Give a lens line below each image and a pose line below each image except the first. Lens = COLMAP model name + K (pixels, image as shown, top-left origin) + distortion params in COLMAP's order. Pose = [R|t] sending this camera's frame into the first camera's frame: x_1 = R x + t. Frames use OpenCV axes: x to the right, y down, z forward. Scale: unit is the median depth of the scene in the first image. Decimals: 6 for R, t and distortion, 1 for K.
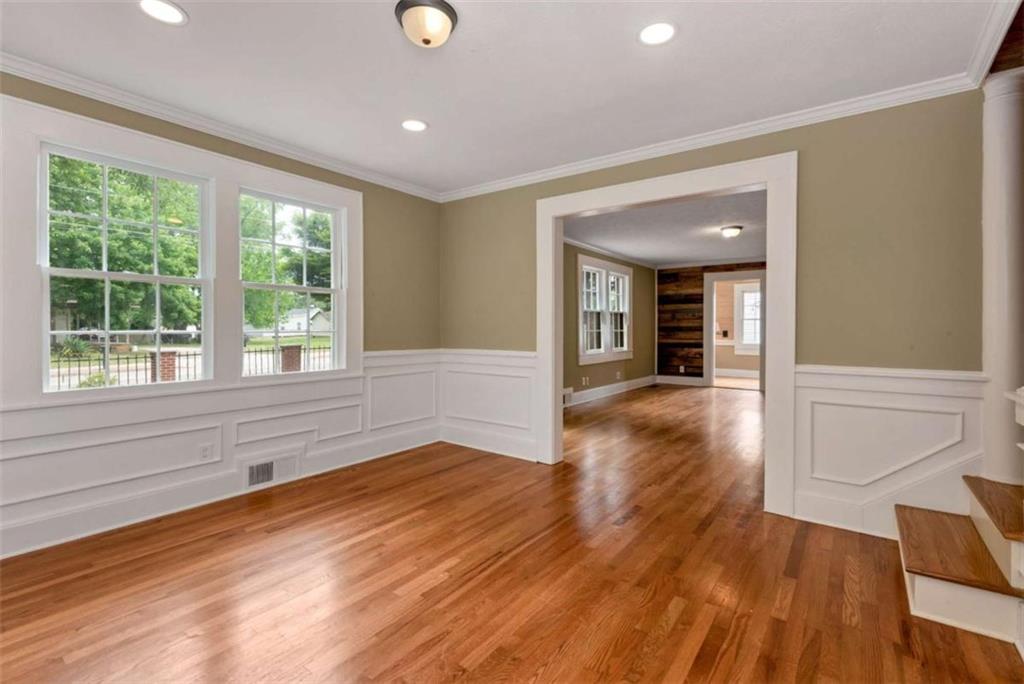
lens RADIAL K [[446.9, 0, 512.0], [0, 446.9, 342.0], [0, 0, 1]] dist [0.000400, -0.000228]
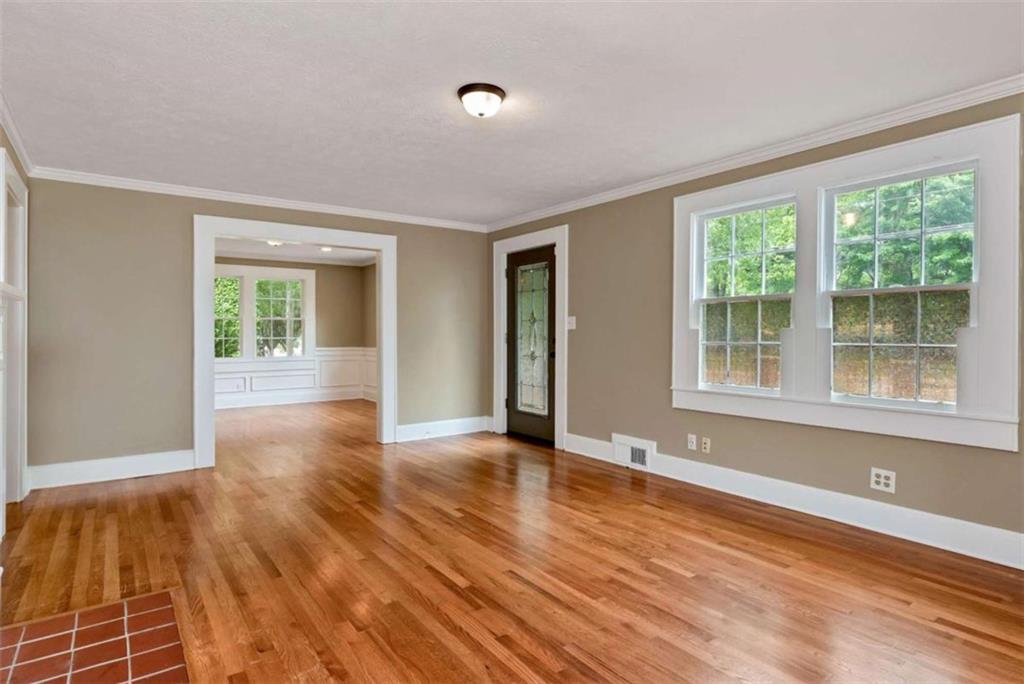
lens RADIAL K [[554.0, 0, 512.5], [0, 554.0, 333.4], [0, 0, 1]] dist [0.004067, -0.000197]
pose [[-0.311854, 0.006234, -0.950110, 2.154210], [-0.017945, 0.999761, 0.012450, -0.100327], [0.949961, 0.020932, -0.311667, 2.631389]]
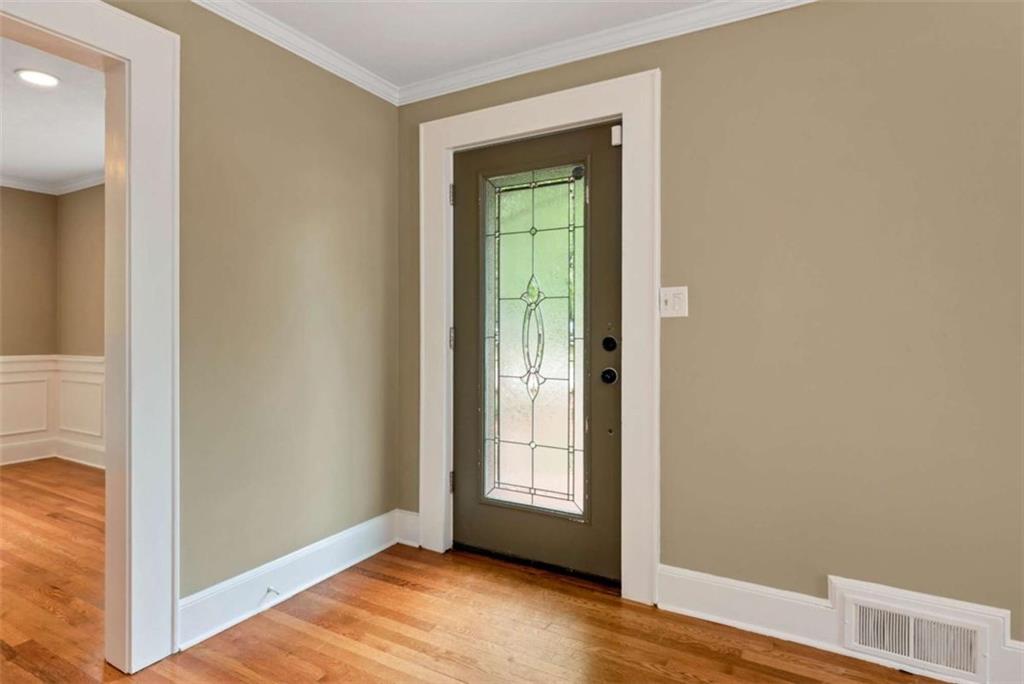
lens RADIAL K [[554.0, 0, 512.5], [0, 554.0, 333.4], [0, 0, 1]] dist [0.004067, -0.000197]
pose [[0.104641, 0.007856, -0.994479, 0.874570], [-0.025565, 0.999660, 0.005207, -0.063238], [0.994181, 0.024879, 0.104807, 1.797766]]
